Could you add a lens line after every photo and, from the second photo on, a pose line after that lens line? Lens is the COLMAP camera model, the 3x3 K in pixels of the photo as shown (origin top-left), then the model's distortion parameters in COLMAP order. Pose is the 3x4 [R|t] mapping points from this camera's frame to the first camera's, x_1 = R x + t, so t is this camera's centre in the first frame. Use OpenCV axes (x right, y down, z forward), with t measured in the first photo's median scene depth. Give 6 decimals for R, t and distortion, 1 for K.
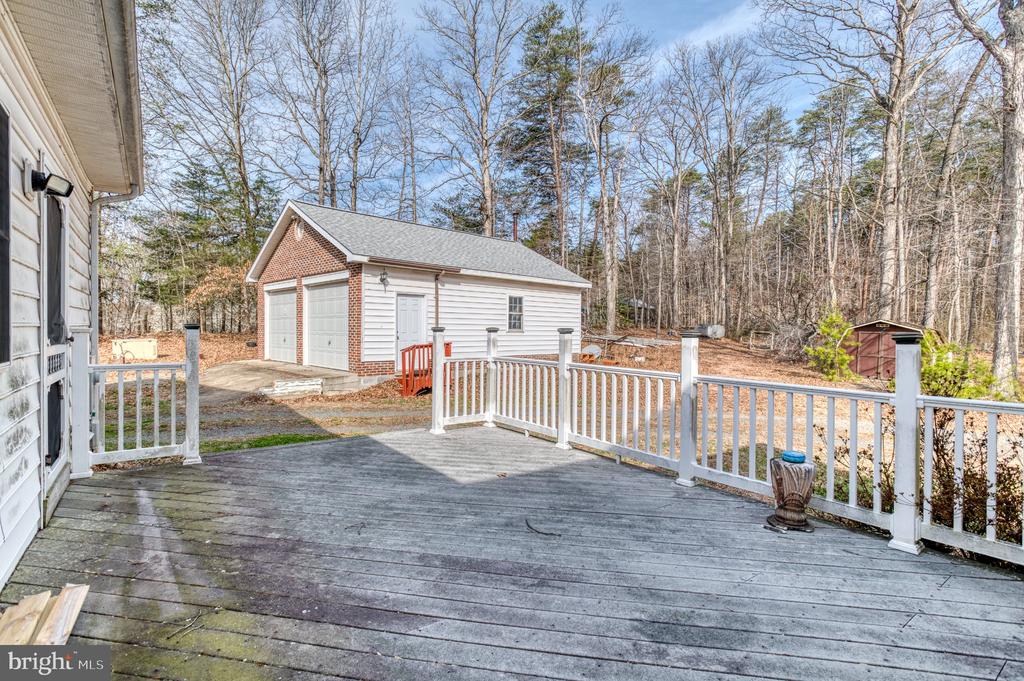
lens RADIAL K [[498.4, 0, 509.9], [0, 498.4, 330.6], [0, 0, 1]] dist [-0.033493, 0.009703]
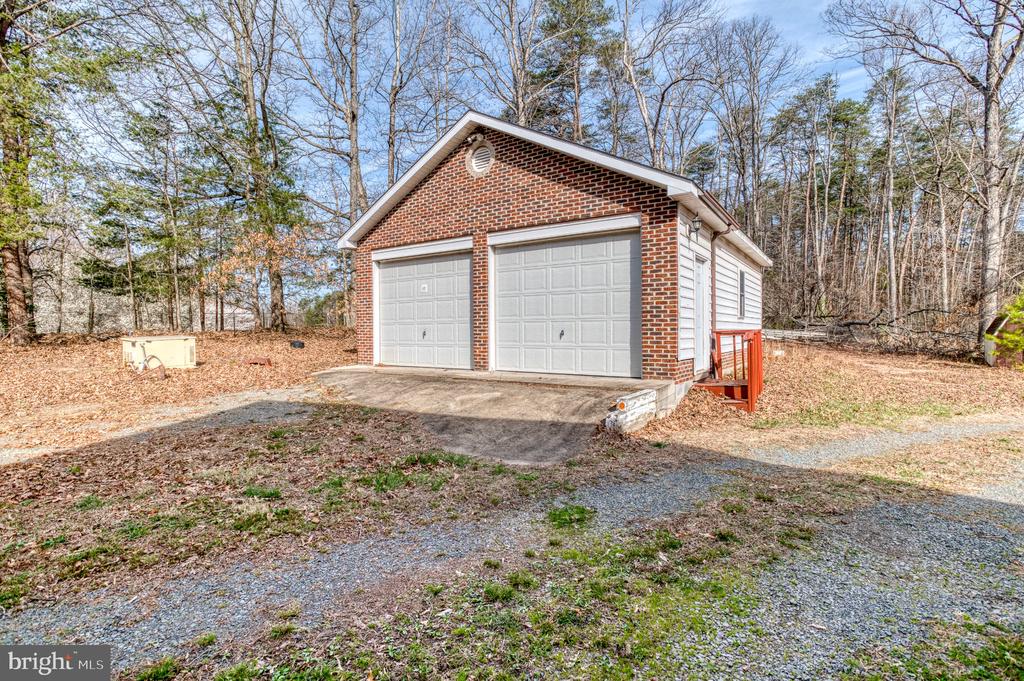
lens RADIAL K [[498.4, 0, 517.2], [0, 498.4, 334.0], [0, 0, 1]] dist [-0.033493, 0.009703]
pose [[0.981626, -0.014284, 0.190278, -0.498719], [0.013808, 0.999897, 0.003830, 0.020330], [-0.190313, -0.001133, 0.981723, 0.354569]]
